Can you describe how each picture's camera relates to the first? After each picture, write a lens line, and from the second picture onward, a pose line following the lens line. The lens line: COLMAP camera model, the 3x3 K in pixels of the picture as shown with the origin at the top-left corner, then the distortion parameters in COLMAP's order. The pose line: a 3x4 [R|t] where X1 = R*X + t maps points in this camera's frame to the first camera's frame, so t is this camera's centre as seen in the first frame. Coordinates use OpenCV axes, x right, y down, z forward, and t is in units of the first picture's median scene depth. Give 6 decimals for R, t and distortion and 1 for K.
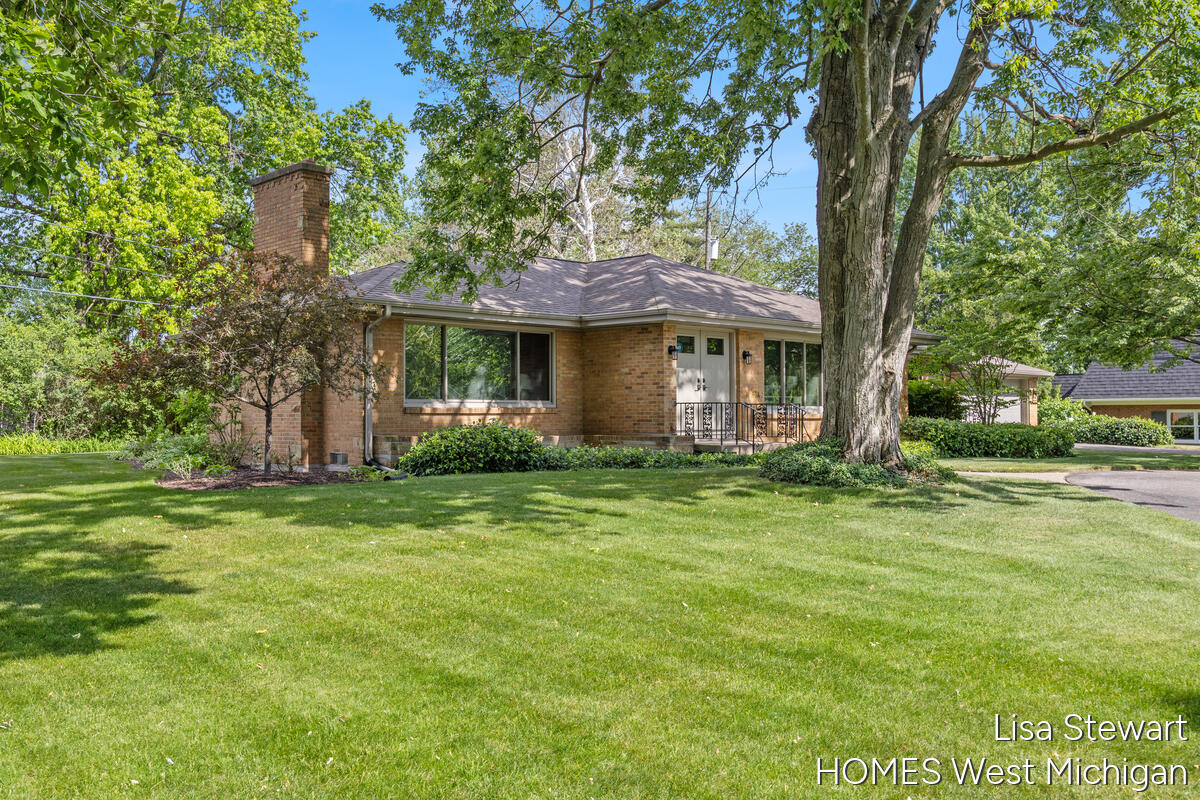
lens RADIAL K [[1073.1, 0, 602.2], [0, 1073.1, 403.3], [0, 0, 1]] dist [-0.049103, -0.000736]
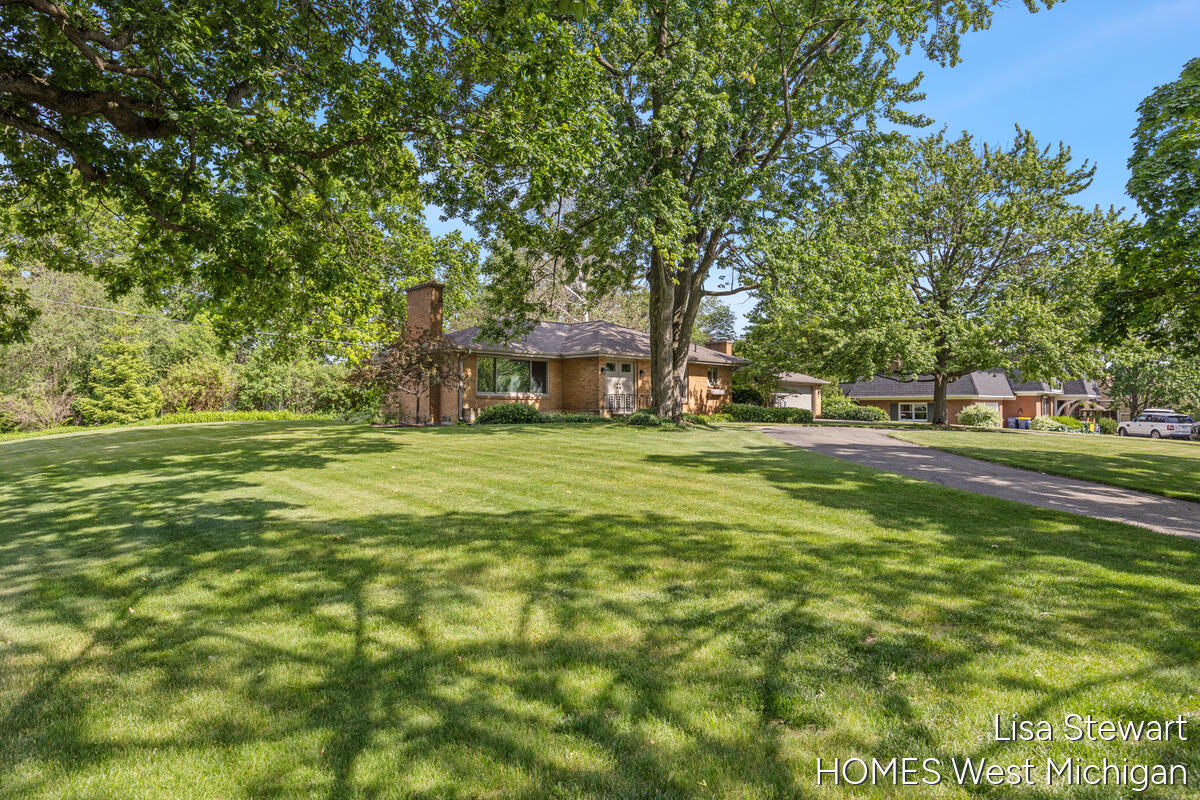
lens RADIAL K [[694.6, 0, 600.0], [0, 694.6, 400.0], [0, 0, 1]] dist [-0.003101, -0.000635]
pose [[0.999928, 0.005459, -0.010699, 0.073586], [-0.005495, 0.999980, -0.003262, 0.015254], [0.010681, 0.003321, 0.999937, -0.374914]]
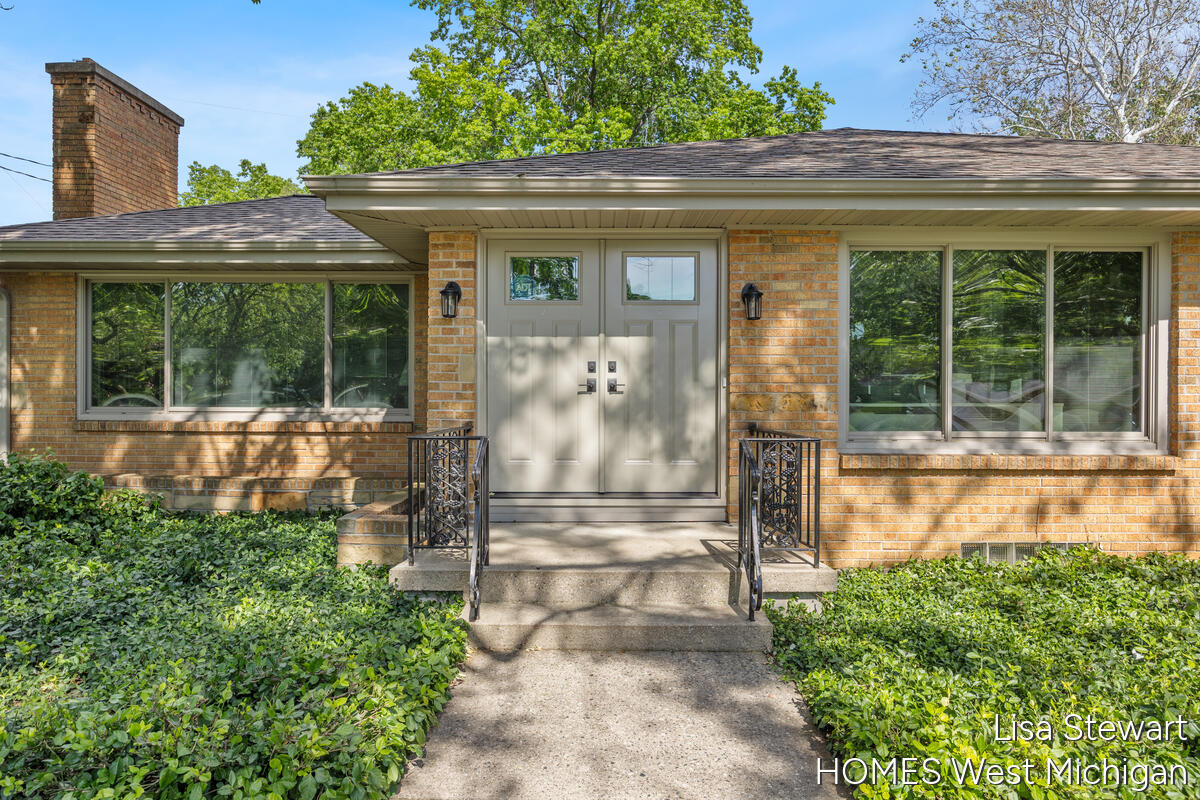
lens RADIAL K [[758.3, 0, 633.3], [0, 758.3, 399.8], [0, 0, 1]] dist [-0.061667, 0.001723]
pose [[0.734285, 0.018235, -0.678596, 0.295756], [0.001756, 0.999585, 0.028760, -0.017554], [0.678839, -0.022309, 0.733948, 0.833543]]
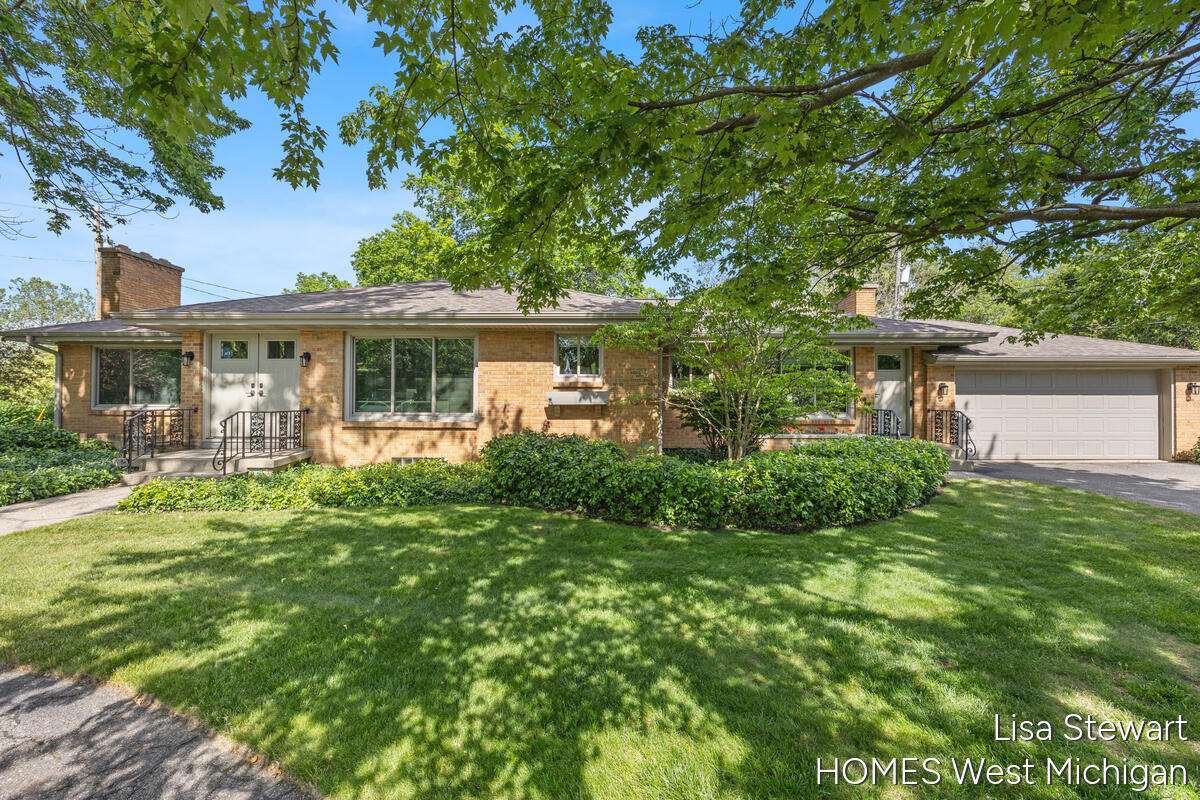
lens RADIAL K [[464.1, 0, 600.0], [0, 464.1, 400.0], [0, 0, 1]] dist [-0.004151, -0.000256]
pose [[0.695272, 0.006506, -0.718717, 0.636536], [0.002255, 0.999934, 0.011233, -0.012698], [0.718743, -0.009430, 0.695211, 0.967952]]
